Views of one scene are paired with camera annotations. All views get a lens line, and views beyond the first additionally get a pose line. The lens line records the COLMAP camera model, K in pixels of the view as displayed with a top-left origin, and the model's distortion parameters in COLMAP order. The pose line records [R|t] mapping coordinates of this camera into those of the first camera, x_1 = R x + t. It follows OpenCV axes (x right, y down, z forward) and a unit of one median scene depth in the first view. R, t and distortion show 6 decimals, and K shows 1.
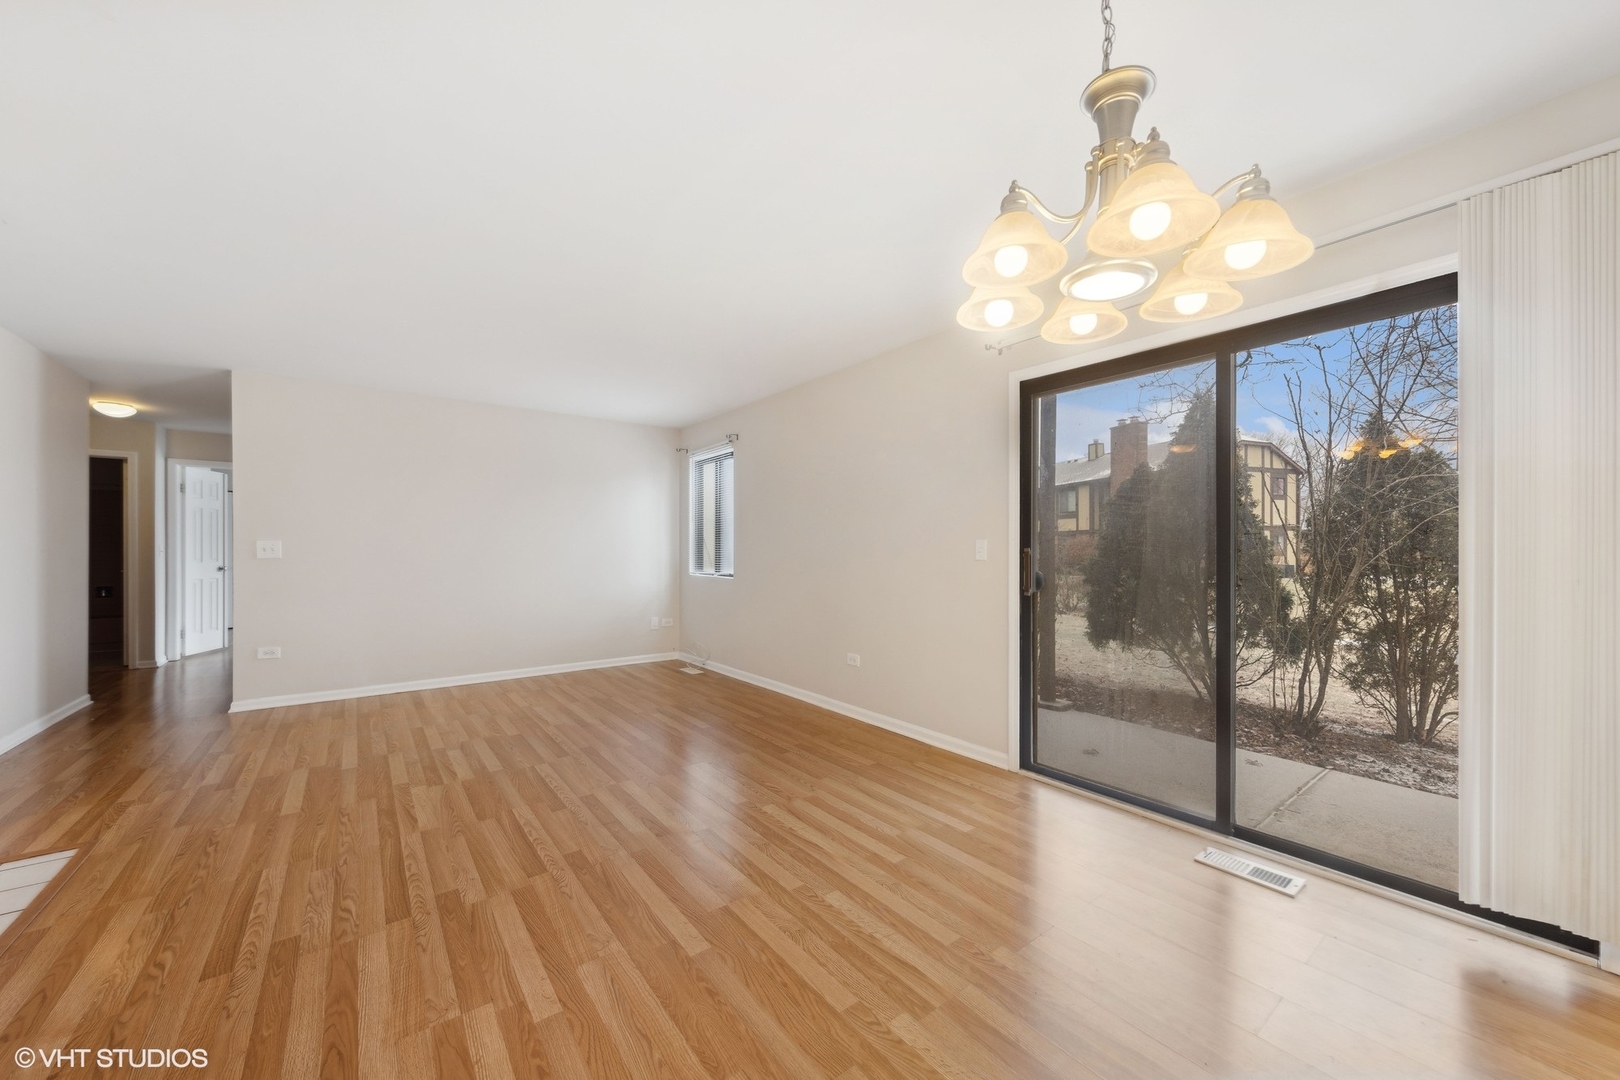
lens RADIAL K [[590.7, 0, 815.0], [0, 590.7, 545.3], [0, 0, 1]] dist [-0.004408, 0.000090]
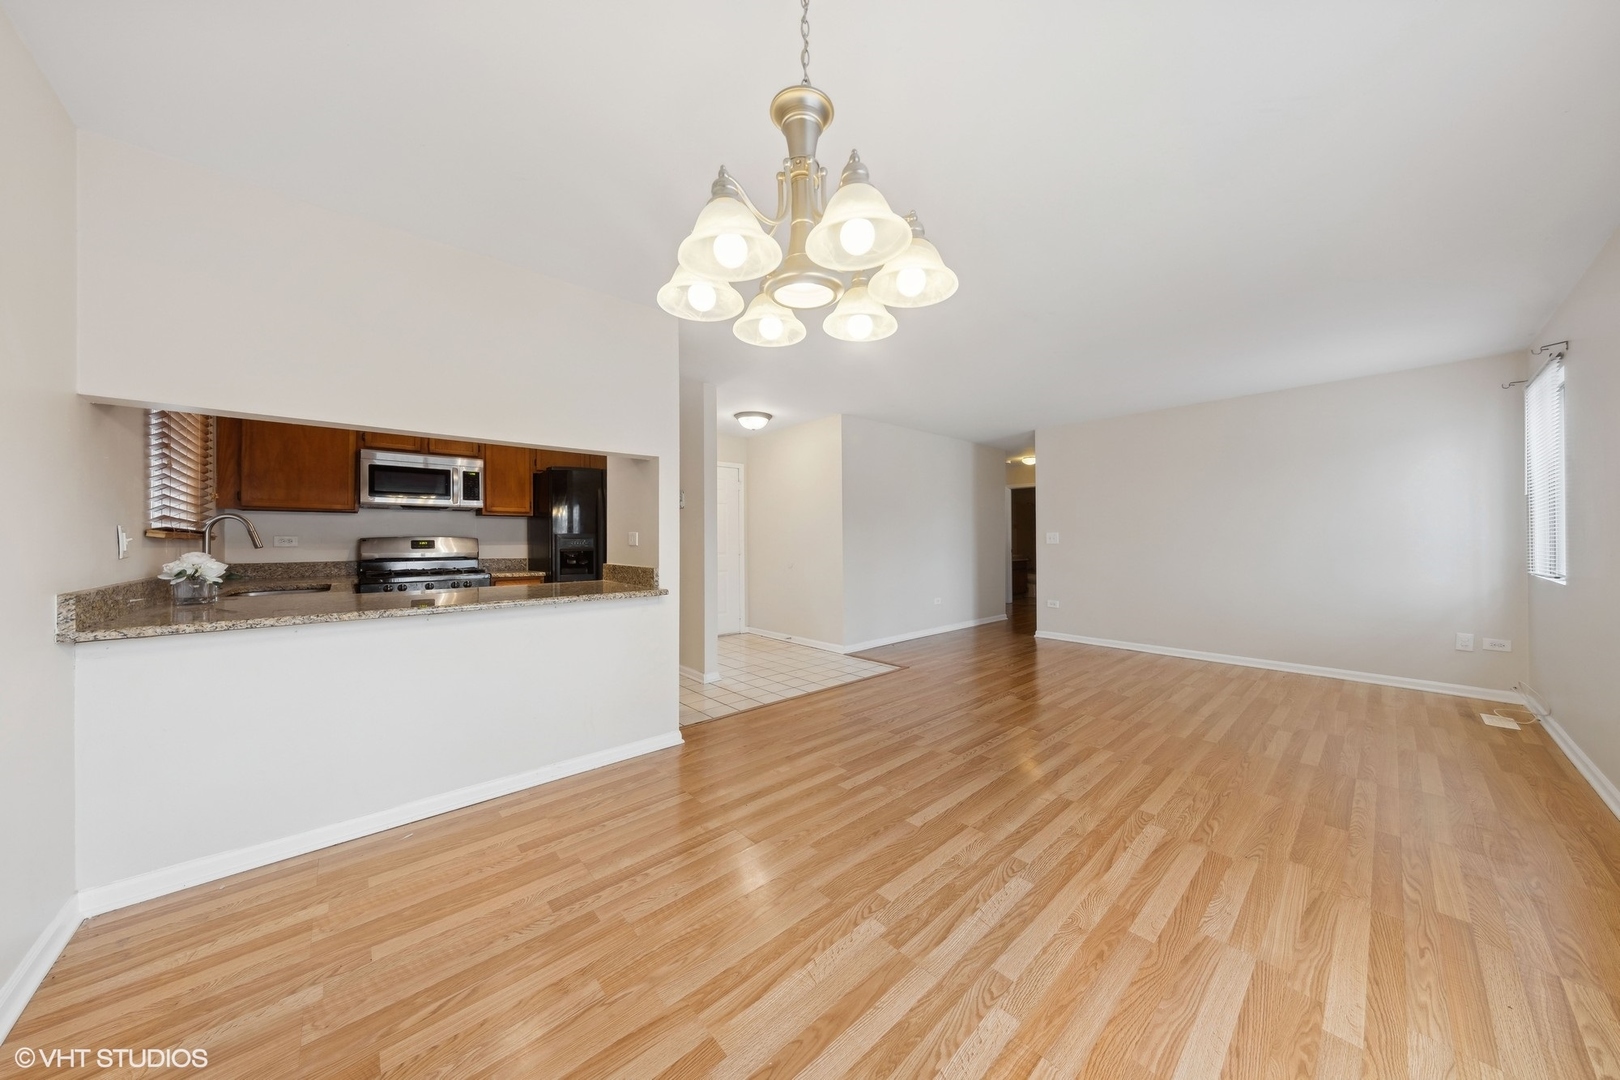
lens RADIAL K [[518.8, 0, 815.8], [0, 518.8, 537.6], [0, 0, 1]] dist [0.003710, -0.000484]
pose [[0.083420, -0.001571, -0.996513, 0.901669], [0.011476, 0.999934, -0.000615, 0.003239], [0.996448, -0.011385, 0.083432, 0.592572]]
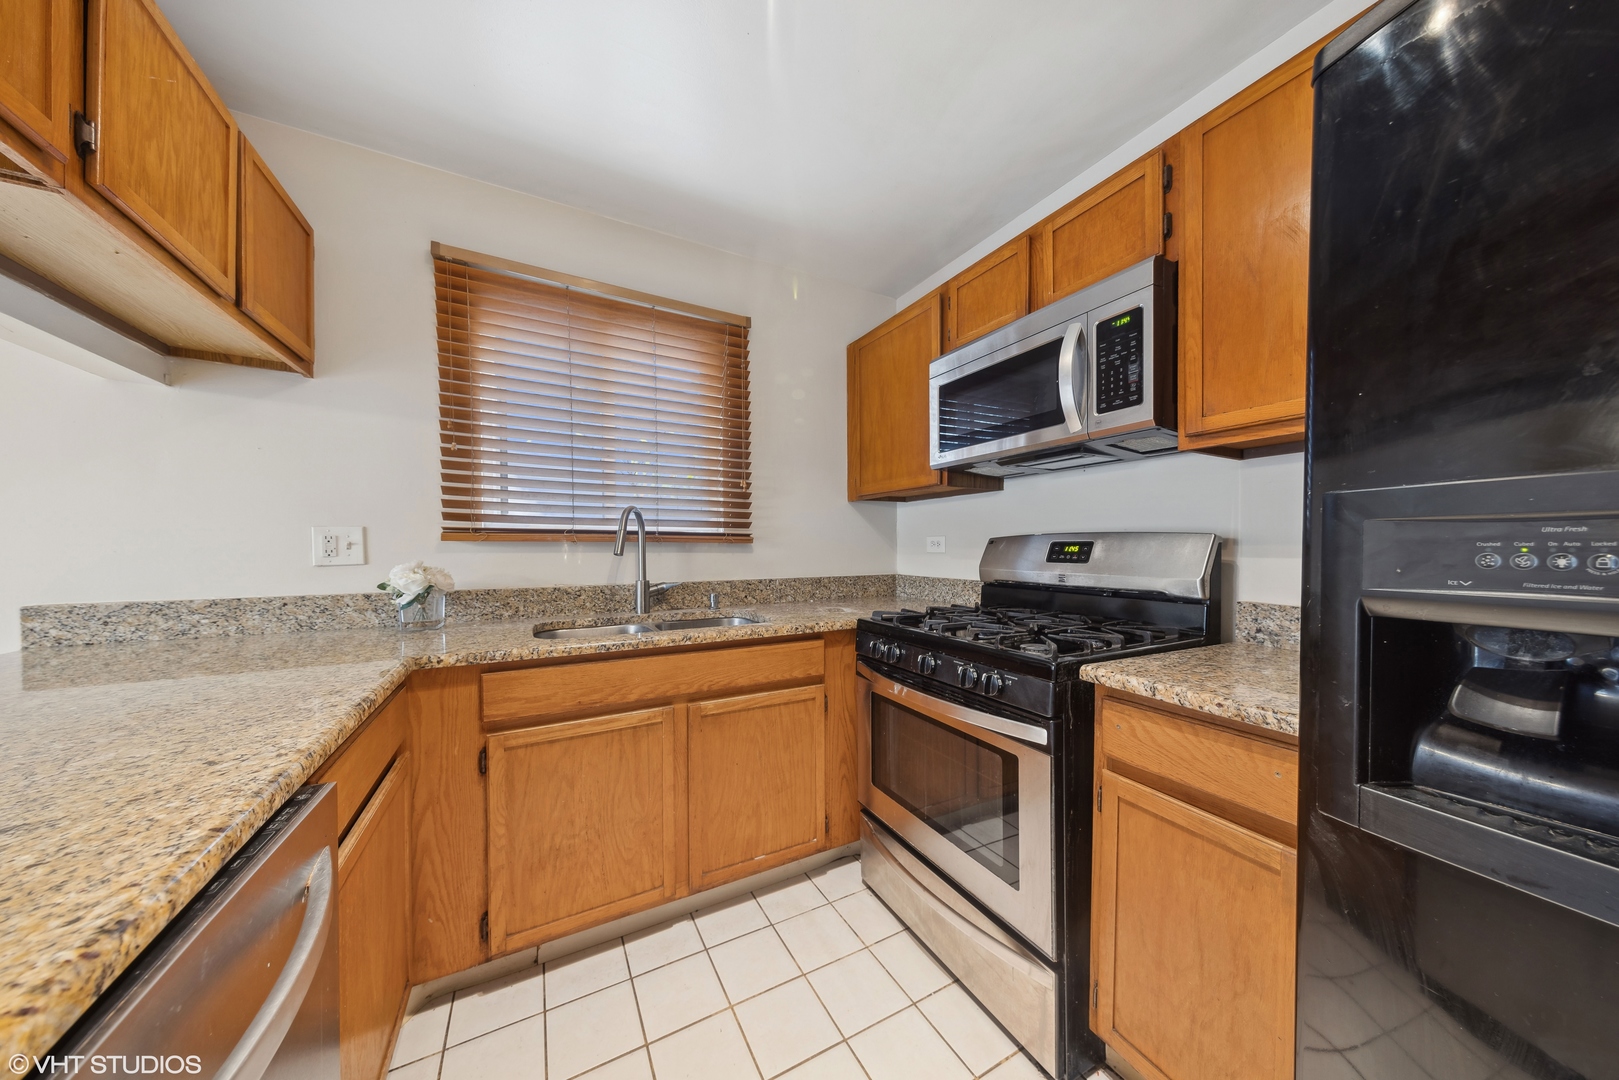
lens RADIAL K [[518.5, 0, 798.8], [0, 518.5, 548.0], [0, 0, 1]] dist [0.003710, -0.000484]
pose [[-0.985735, 0.002279, 0.168287, -1.120599], [0.002139, 0.999997, -0.001012, 0.003110], [-0.168289, -0.000637, -0.985737, 0.047299]]
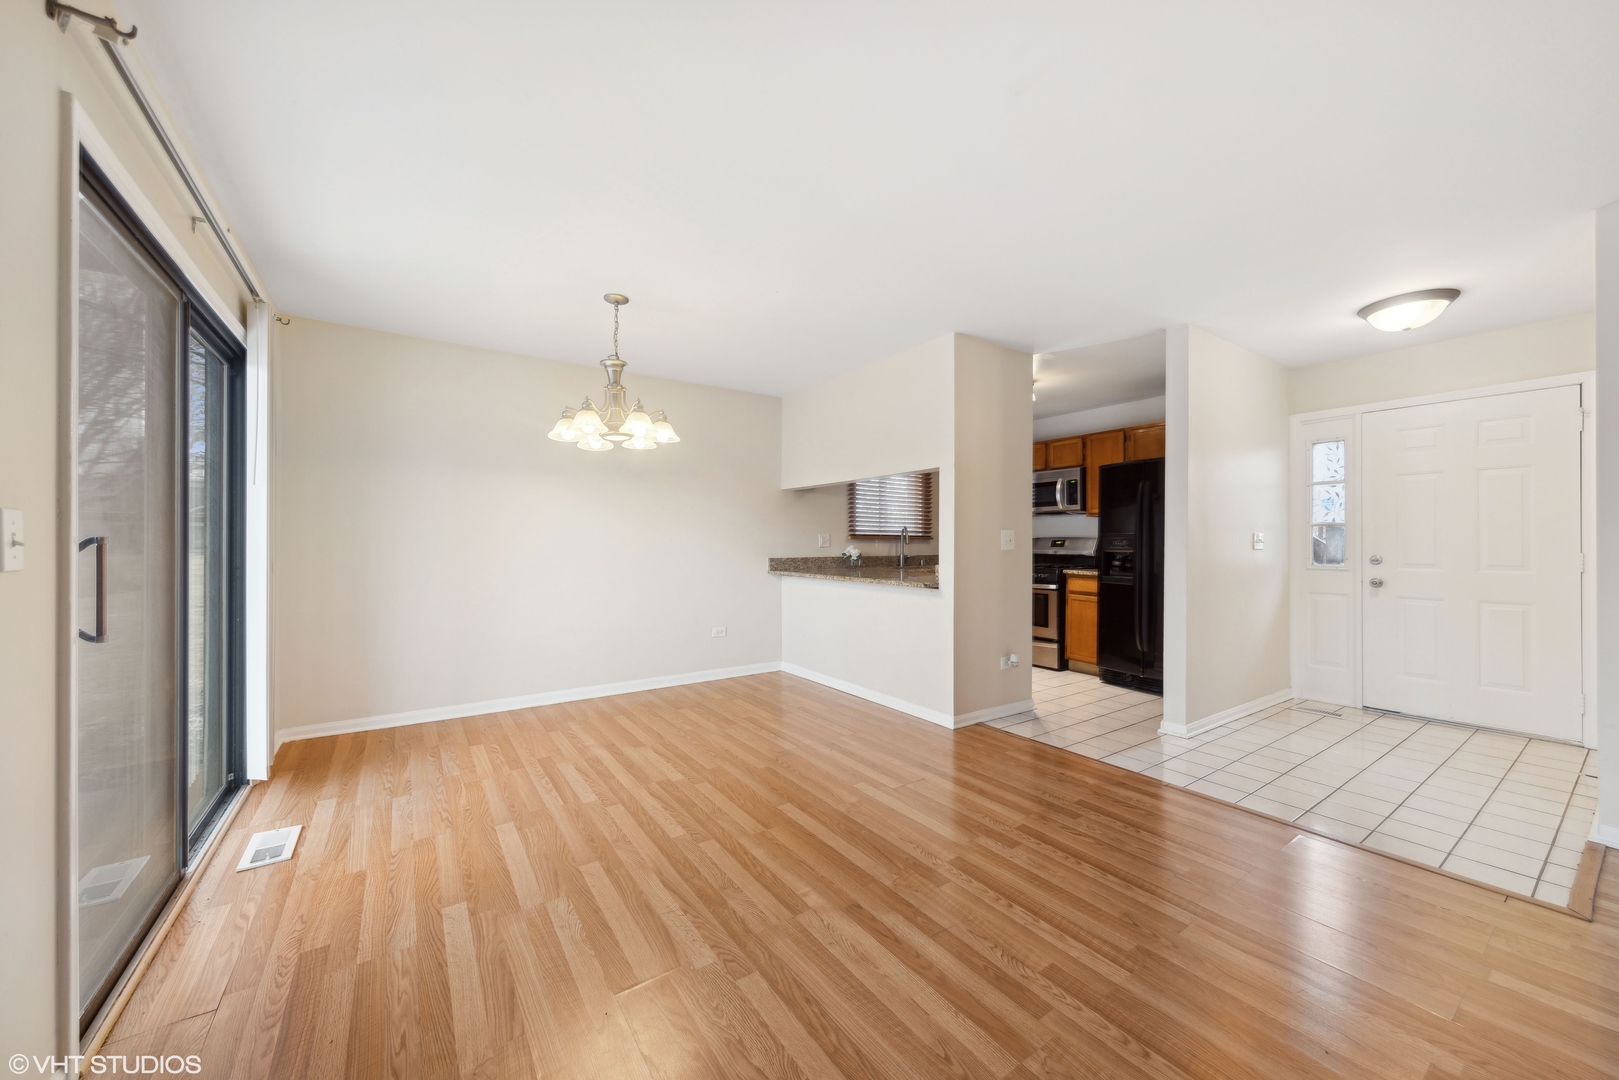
lens RADIAL K [[590.3, 0, 820.5], [0, 590.3, 538.8], [0, 0, 1]] dist [-0.004408, 0.000090]
pose [[-0.999311, -0.000048, 0.037111, -0.304154], [-0.000427, 0.999948, -0.010215, 0.017683], [-0.037109, -0.010224, -0.999259, 2.213195]]
